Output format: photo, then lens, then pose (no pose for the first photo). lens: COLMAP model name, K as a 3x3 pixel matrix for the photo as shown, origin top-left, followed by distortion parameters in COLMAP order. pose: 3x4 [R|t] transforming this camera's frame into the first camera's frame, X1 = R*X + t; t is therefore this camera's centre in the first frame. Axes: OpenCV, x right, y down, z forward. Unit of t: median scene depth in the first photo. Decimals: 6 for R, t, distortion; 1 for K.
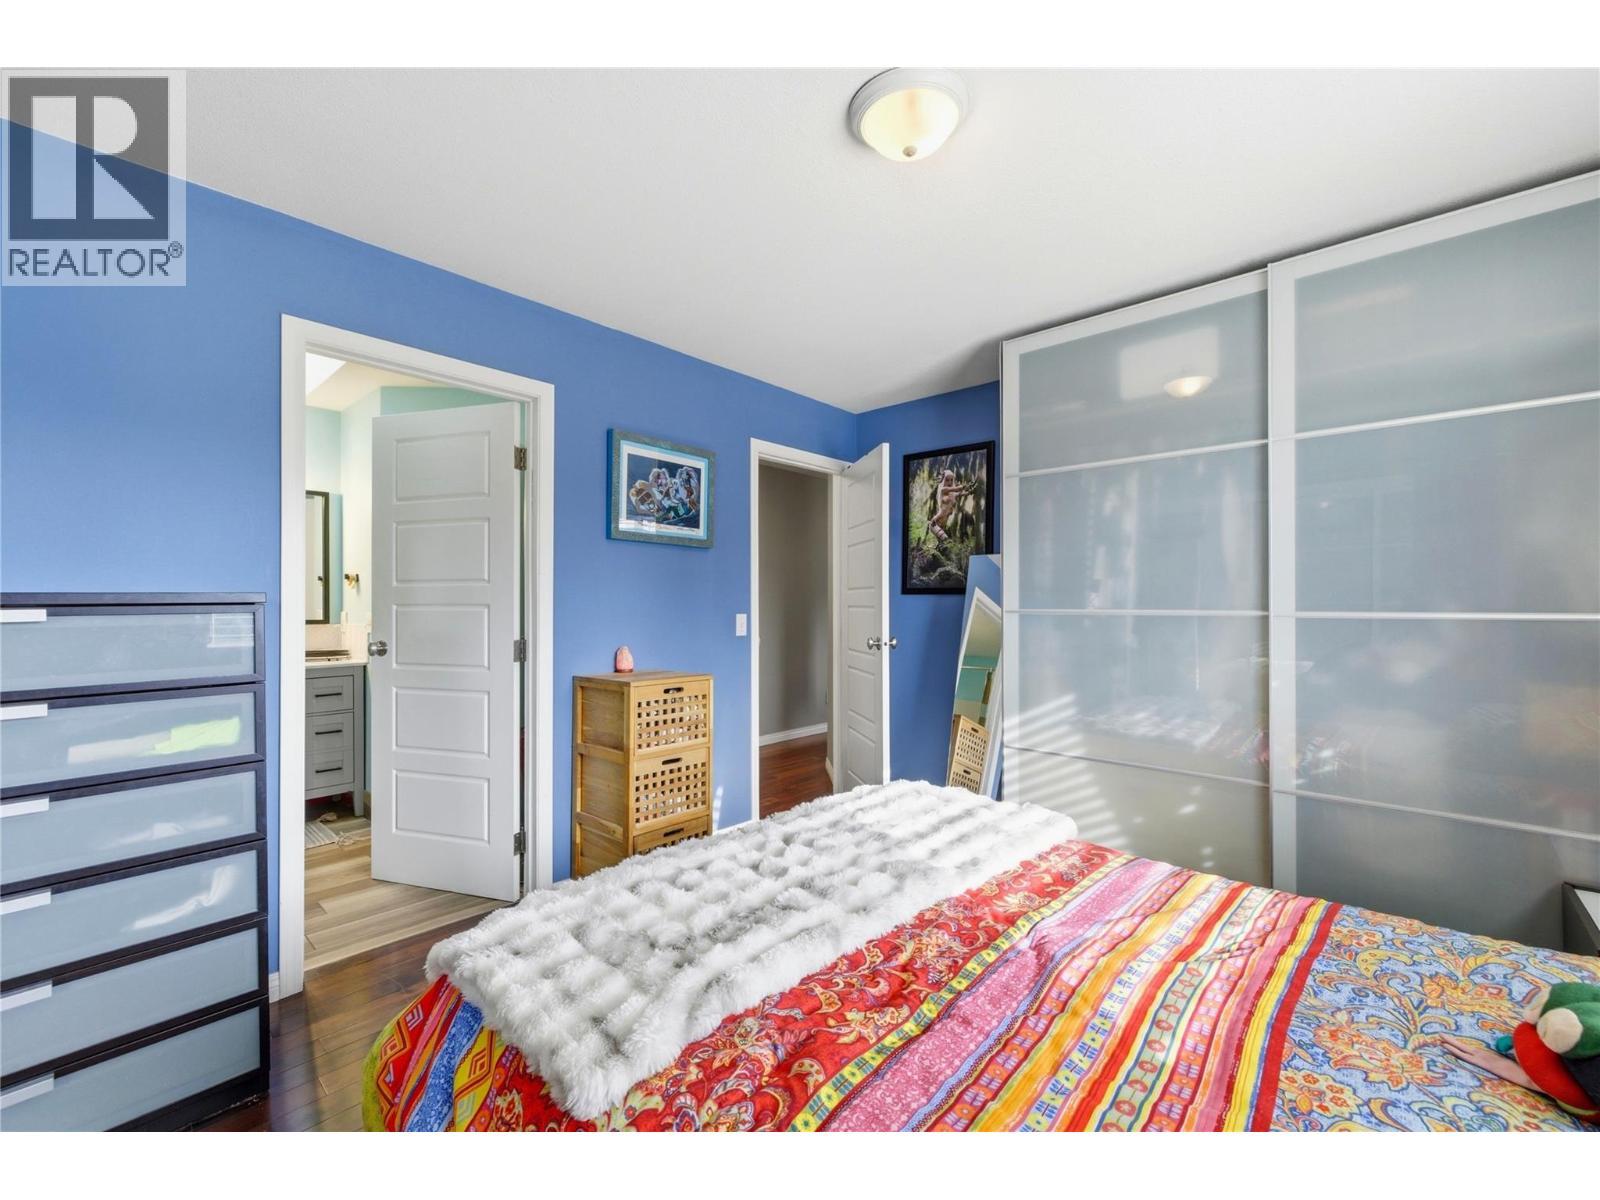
lens RADIAL K [[659.5, 0, 791.4], [0, 659.5, 602.7], [0, 0, 1]] dist [0.001153, -0.000014]
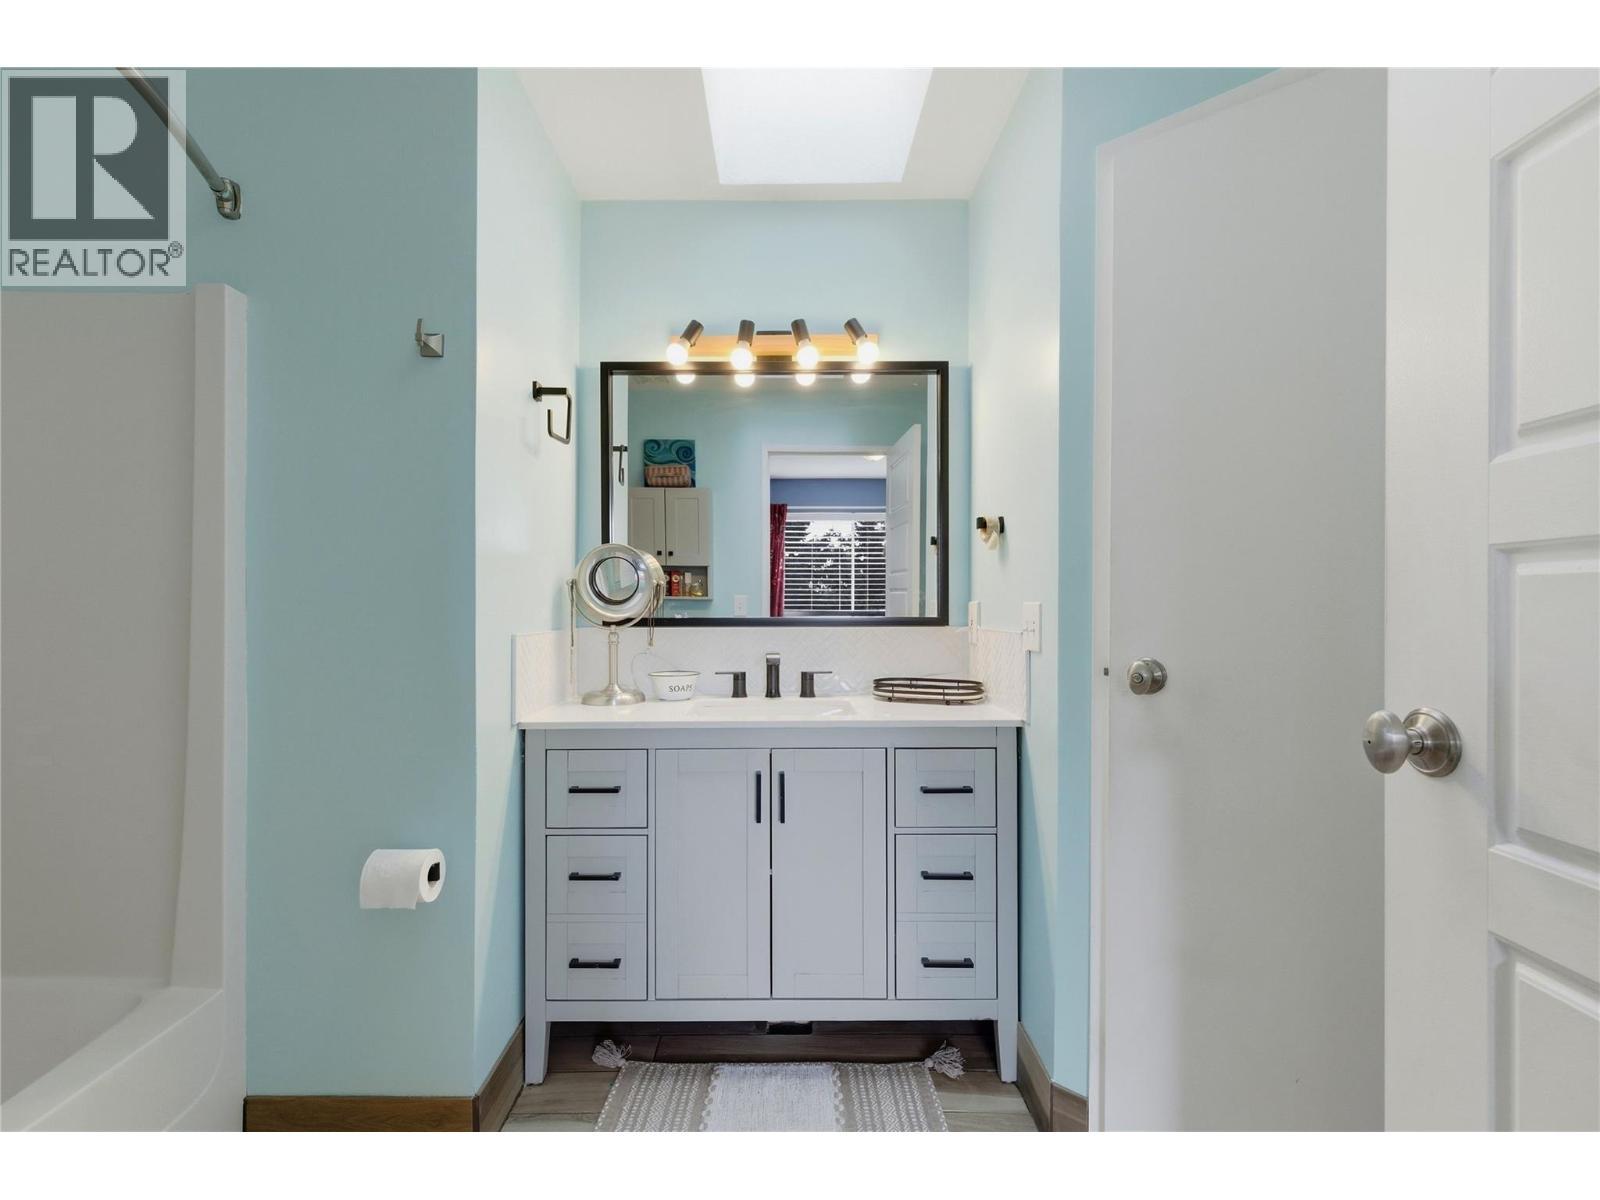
lens RADIAL K [[659.5, 0, 792.2], [0, 659.5, 604.7], [0, 0, 1]] dist [0.001153, -0.000014]
pose [[0.663349, -0.001046, -0.748309, -0.418101], [0.000293, 0.999999, -0.001138, 0.017017], [0.748310, 0.000535, 0.663349, 0.598575]]
